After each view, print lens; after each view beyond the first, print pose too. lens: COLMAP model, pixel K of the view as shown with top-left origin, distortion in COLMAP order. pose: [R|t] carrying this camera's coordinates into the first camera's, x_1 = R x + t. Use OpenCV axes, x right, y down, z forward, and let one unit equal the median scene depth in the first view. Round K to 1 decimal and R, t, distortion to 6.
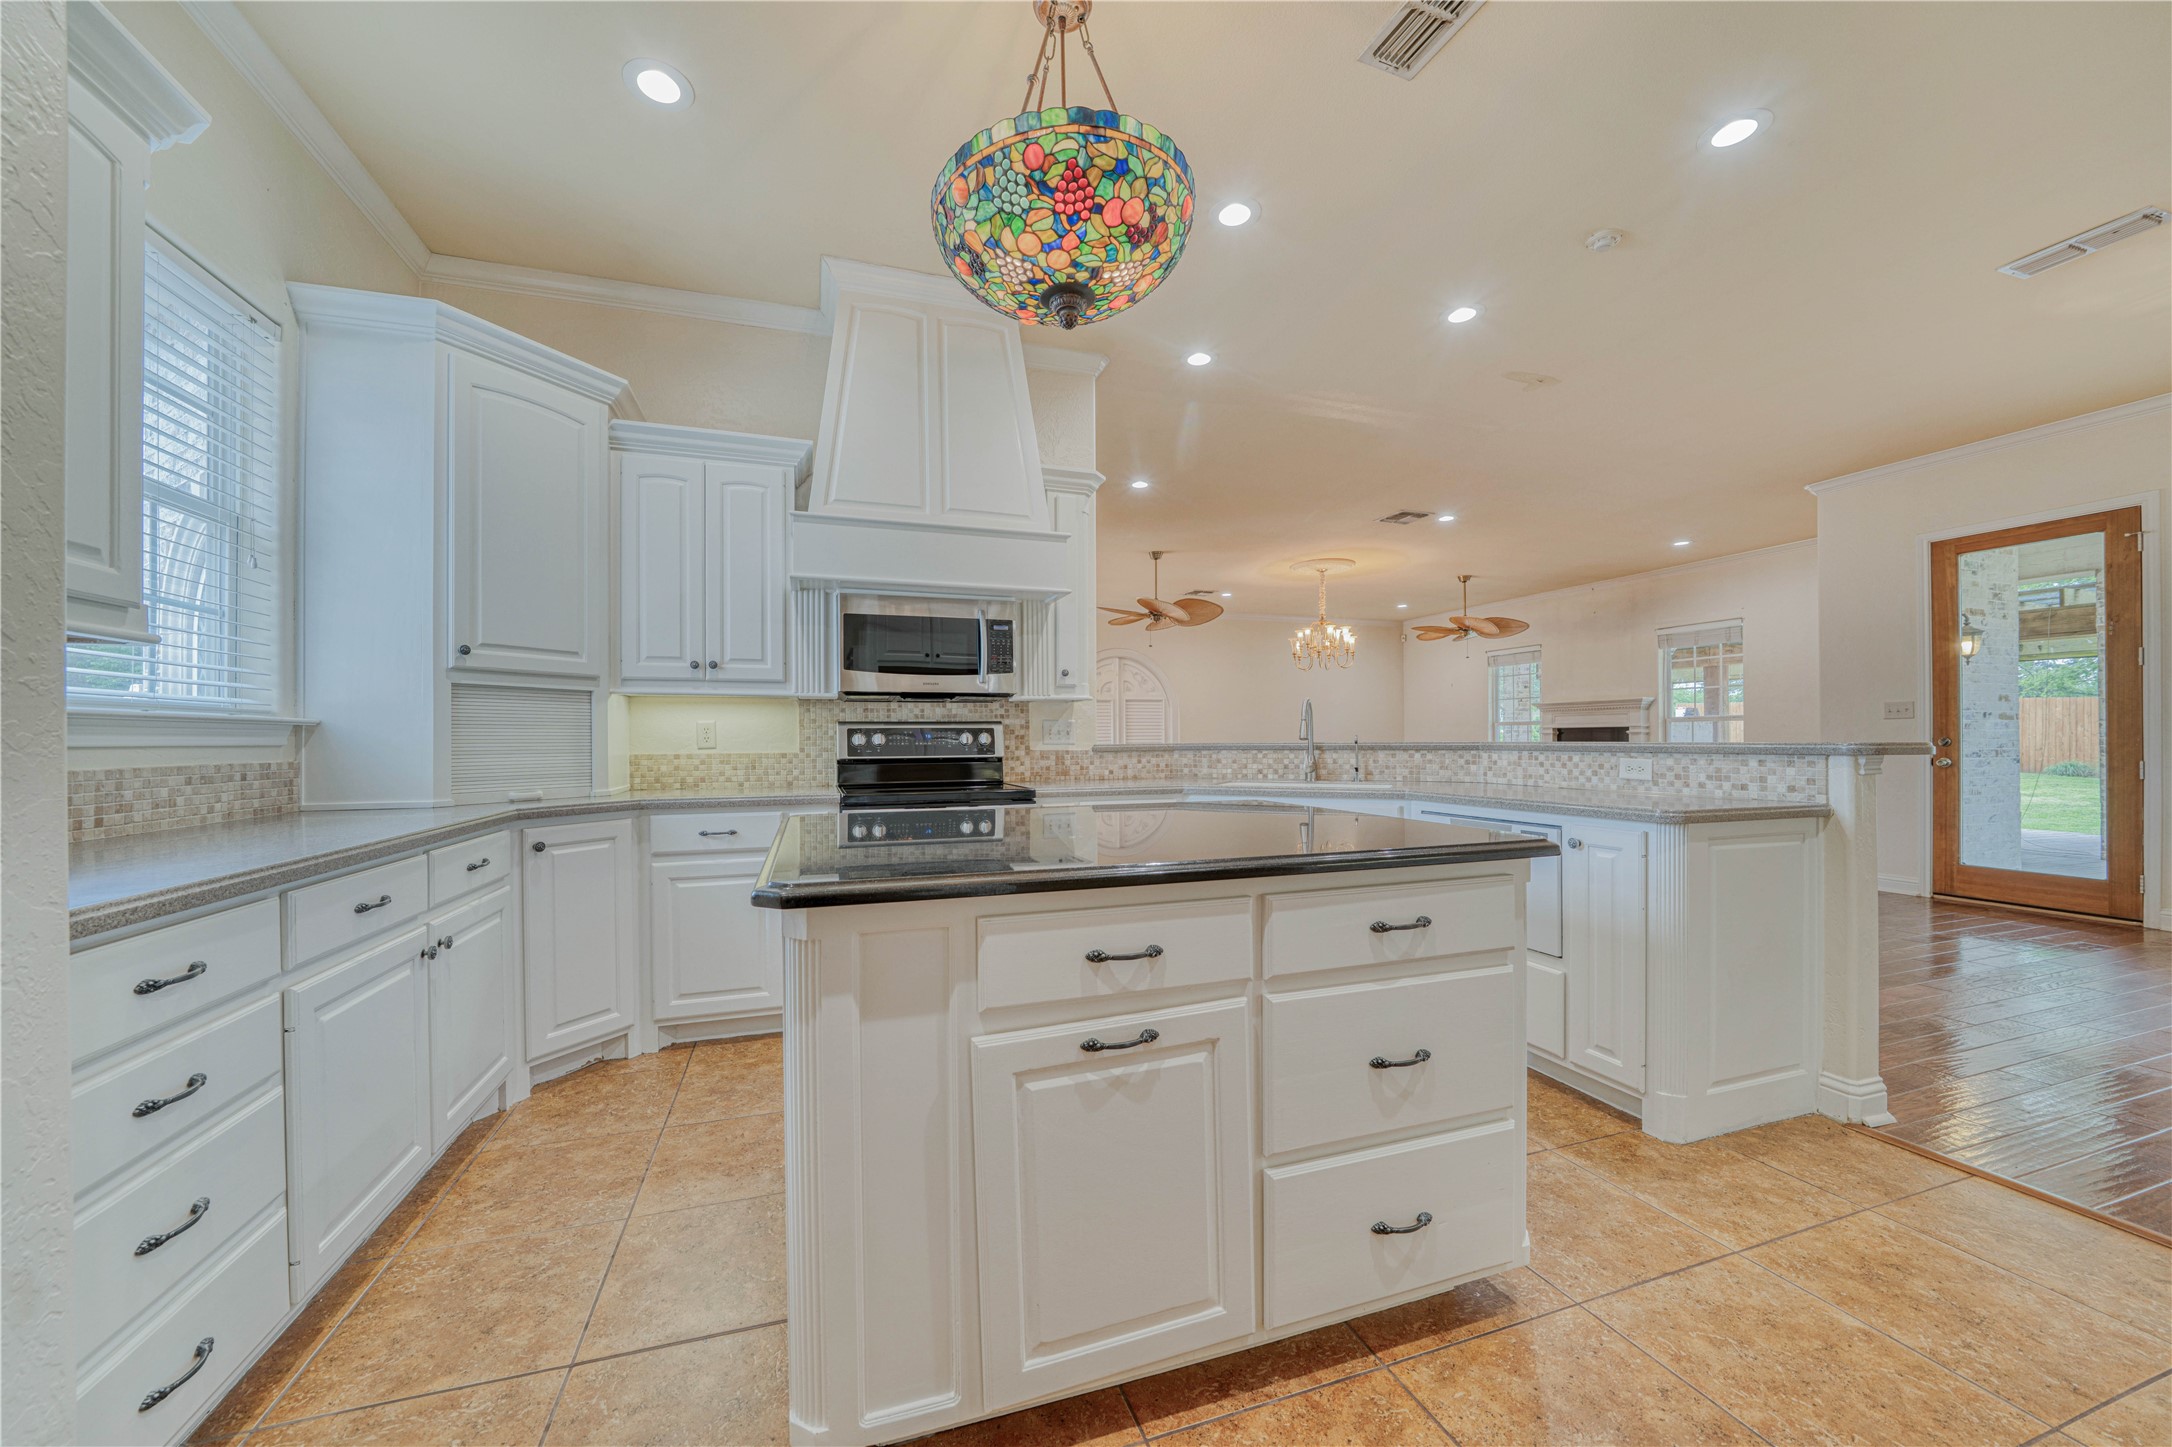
lens RADIAL K [[790.3, 0, 1069.0], [0, 790.3, 736.7], [0, 0, 1]] dist [-0.010498, -0.000026]
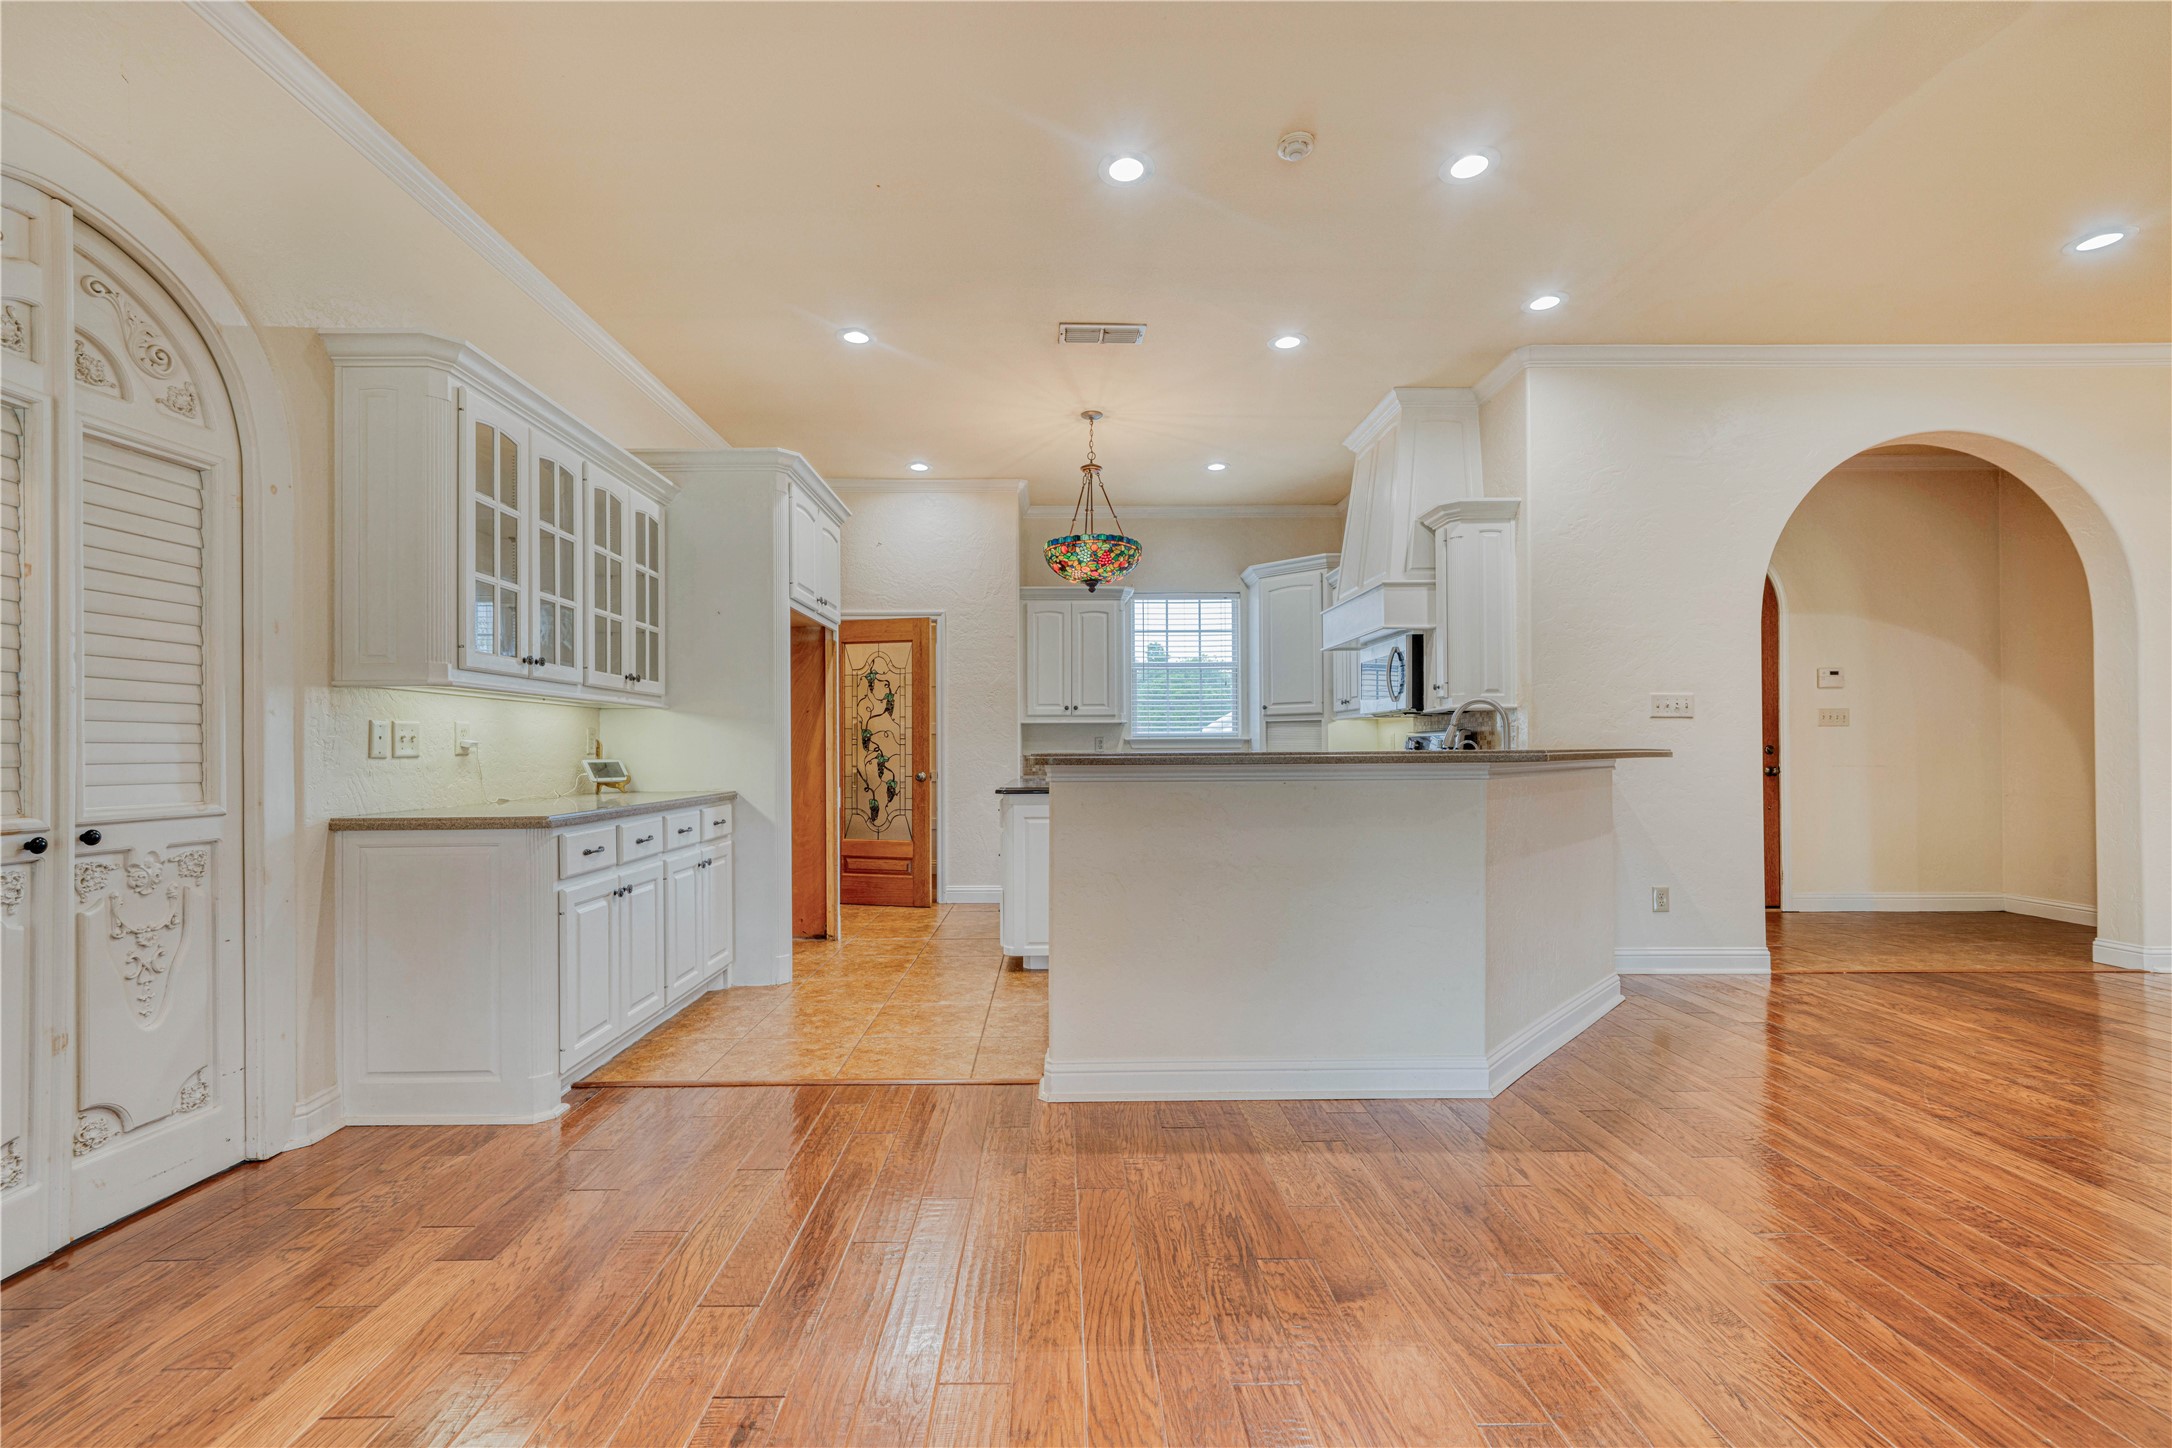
lens RADIAL K [[901.5, 0, 1077.2], [0, 901.5, 741.4], [0, 0, 1]] dist [0.029166, 0.000099]
pose [[-0.293654, -0.001936, -0.955910, 0.977312], [0.008303, 0.999955, -0.004575, -0.000472], [0.955876, -0.009280, -0.293625, 0.616275]]
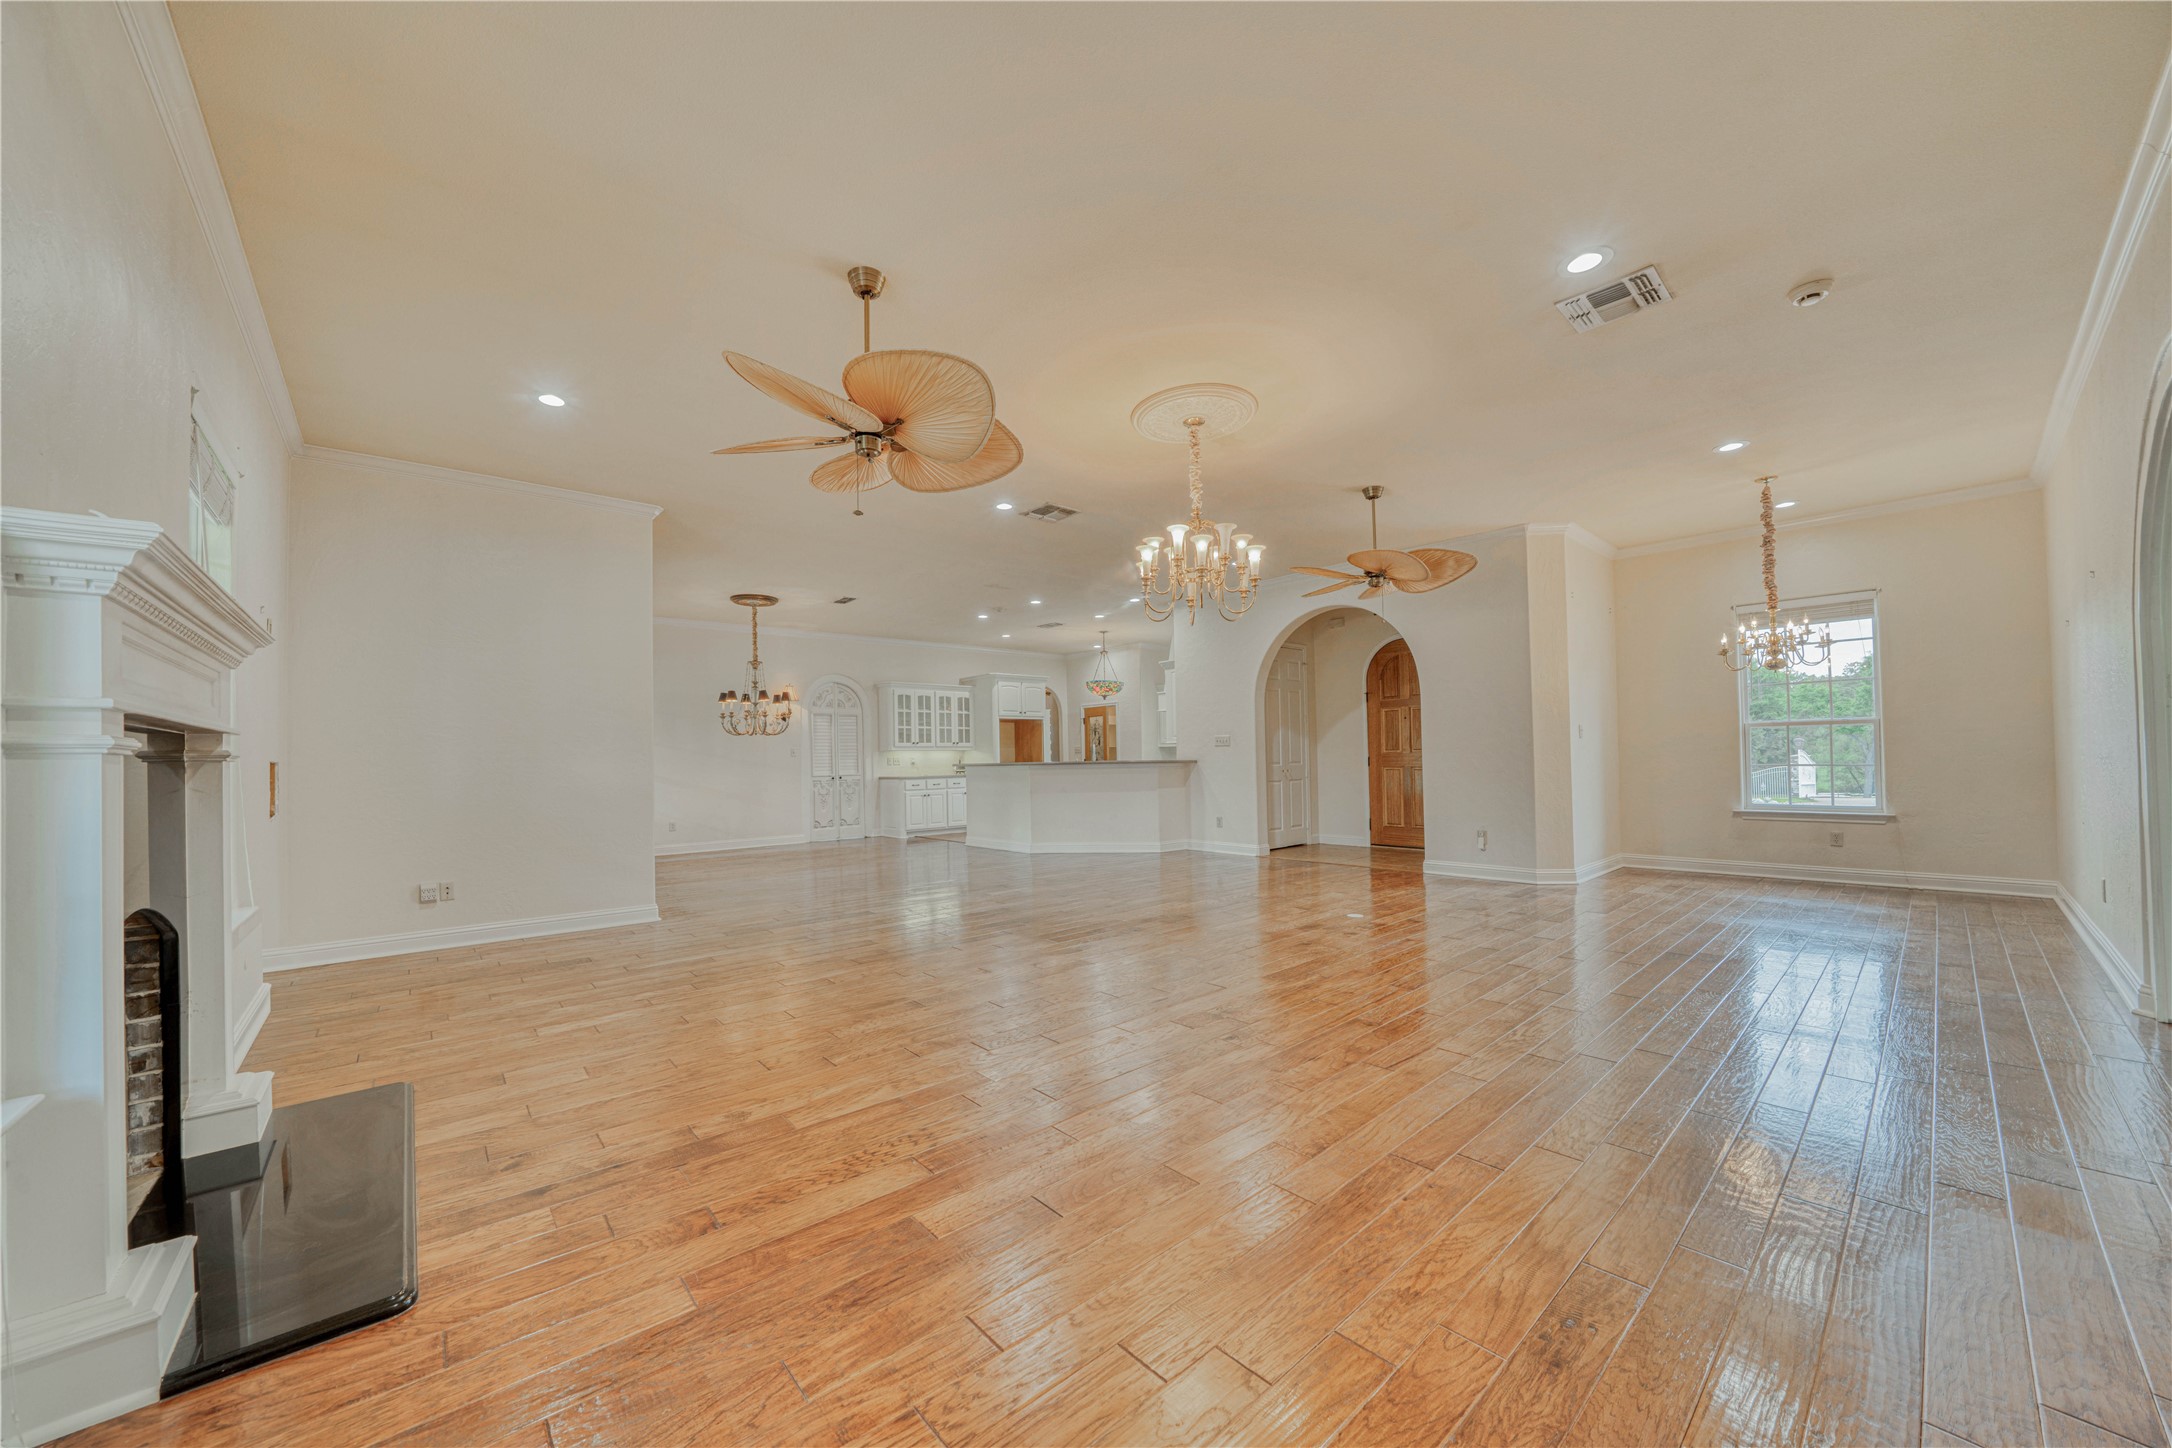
lens RADIAL K [[764.0, 0, 1061.7], [0, 764.0, 743.1], [0, 0, 1]] dist [0.000120, -0.000017]
pose [[-0.921555, 0.015986, -0.387919, 0.977995], [0.026150, 0.999439, -0.020937, -0.000727], [0.387366, -0.029439, -0.921456, 2.330858]]
